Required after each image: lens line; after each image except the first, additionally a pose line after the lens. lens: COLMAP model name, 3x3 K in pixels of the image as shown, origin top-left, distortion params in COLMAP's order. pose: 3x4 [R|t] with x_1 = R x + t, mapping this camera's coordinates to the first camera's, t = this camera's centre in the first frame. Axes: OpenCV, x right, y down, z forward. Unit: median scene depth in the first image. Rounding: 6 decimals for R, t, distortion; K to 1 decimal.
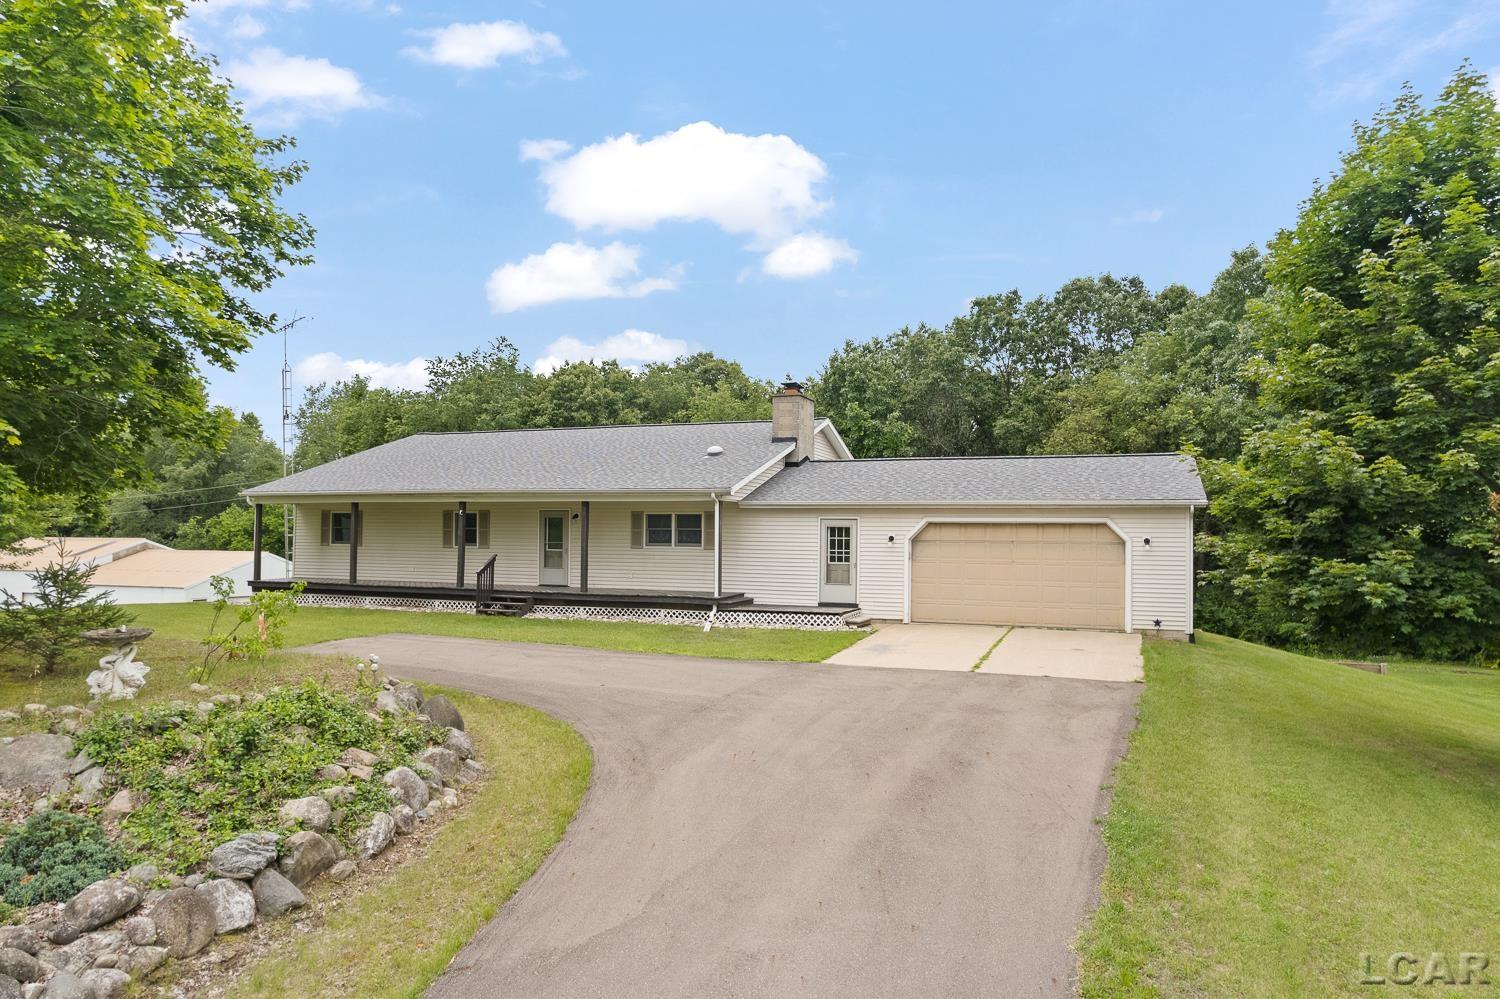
lens RADIAL K [[964.9, 0, 749.9], [0, 964.9, 501.8], [0, 0, 1]] dist [-0.079896, 0.072871]
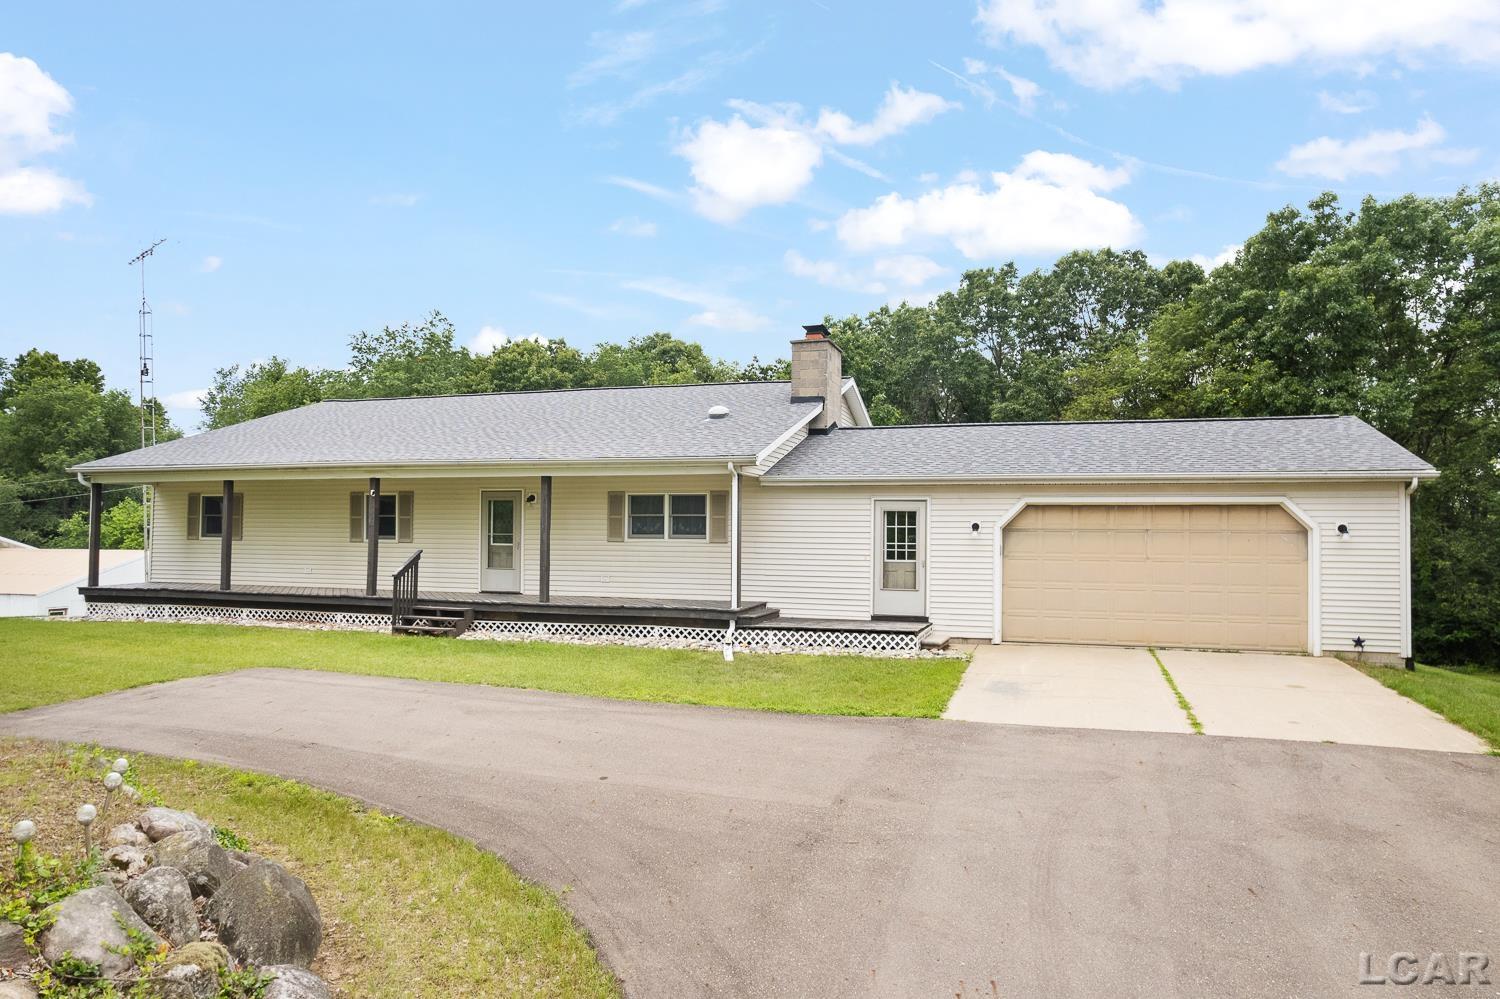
lens RADIAL K [[964.9, 0, 756.2], [0, 964.9, 496.5], [0, 0, 1]] dist [-0.079896, 0.072871]
pose [[0.997615, 0.002198, 0.068982, -0.065228], [-0.001797, 0.999981, -0.005881, 0.019037], [-0.068994, 0.005743, 0.997601, 0.276030]]
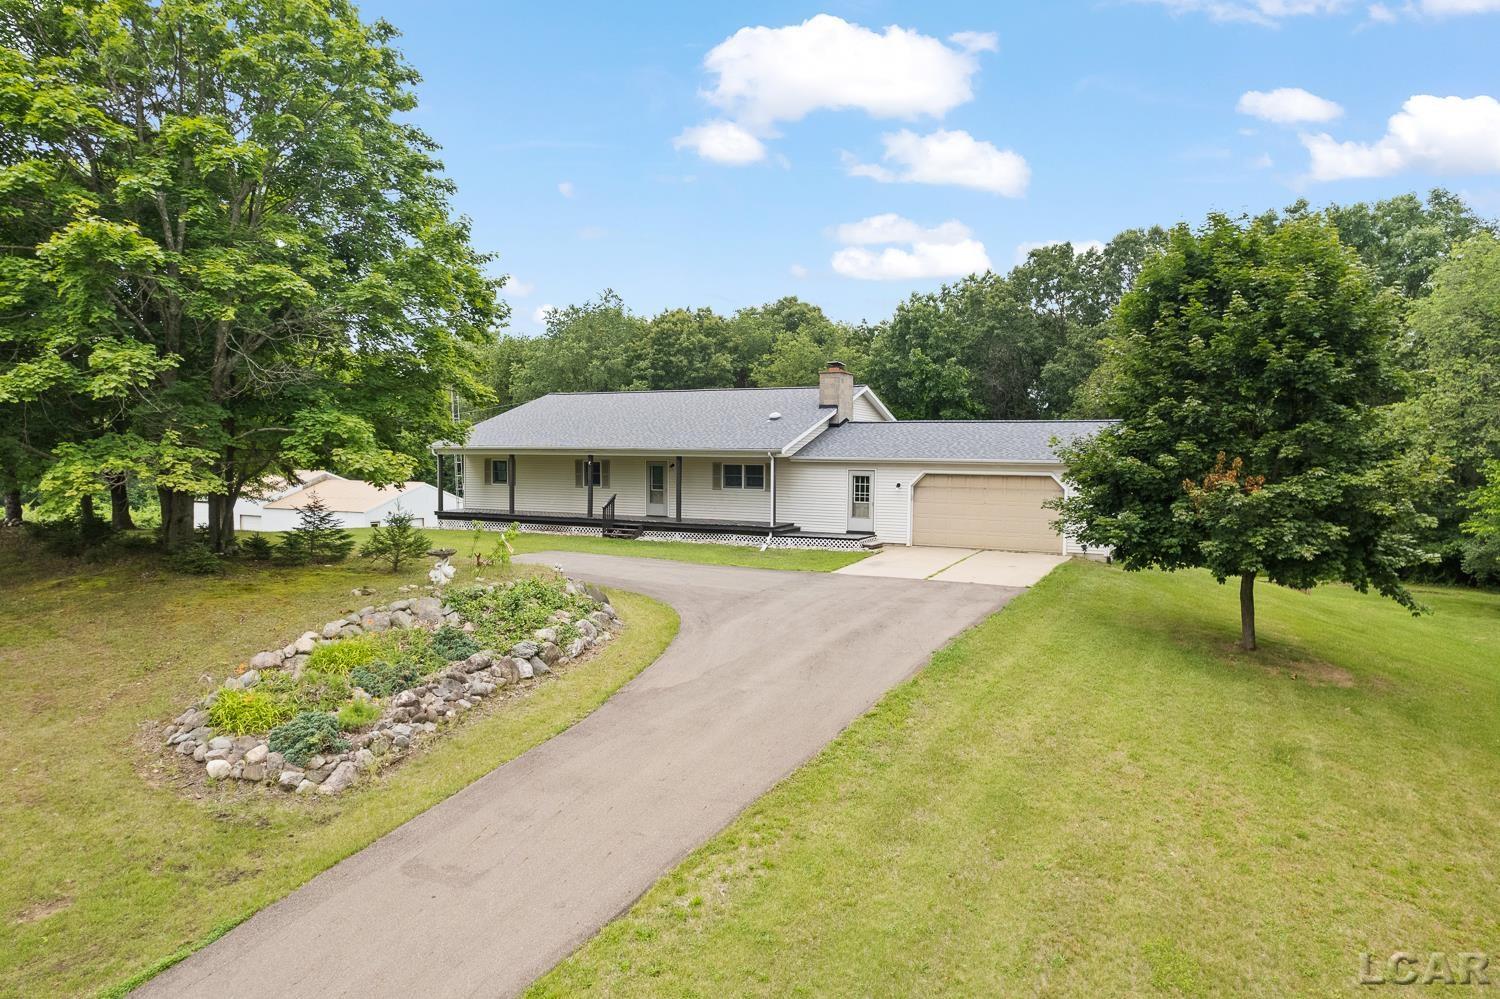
lens RADIAL K [[964.9, 0, 739.0], [0, 964.9, 504.6], [0, 0, 1]] dist [-0.079896, 0.072871]
pose [[0.993398, 0.004572, -0.114624, 0.074946], [0.005673, 0.996025, 0.088890, -0.055157], [0.114575, -0.088953, 0.989424, -0.374327]]
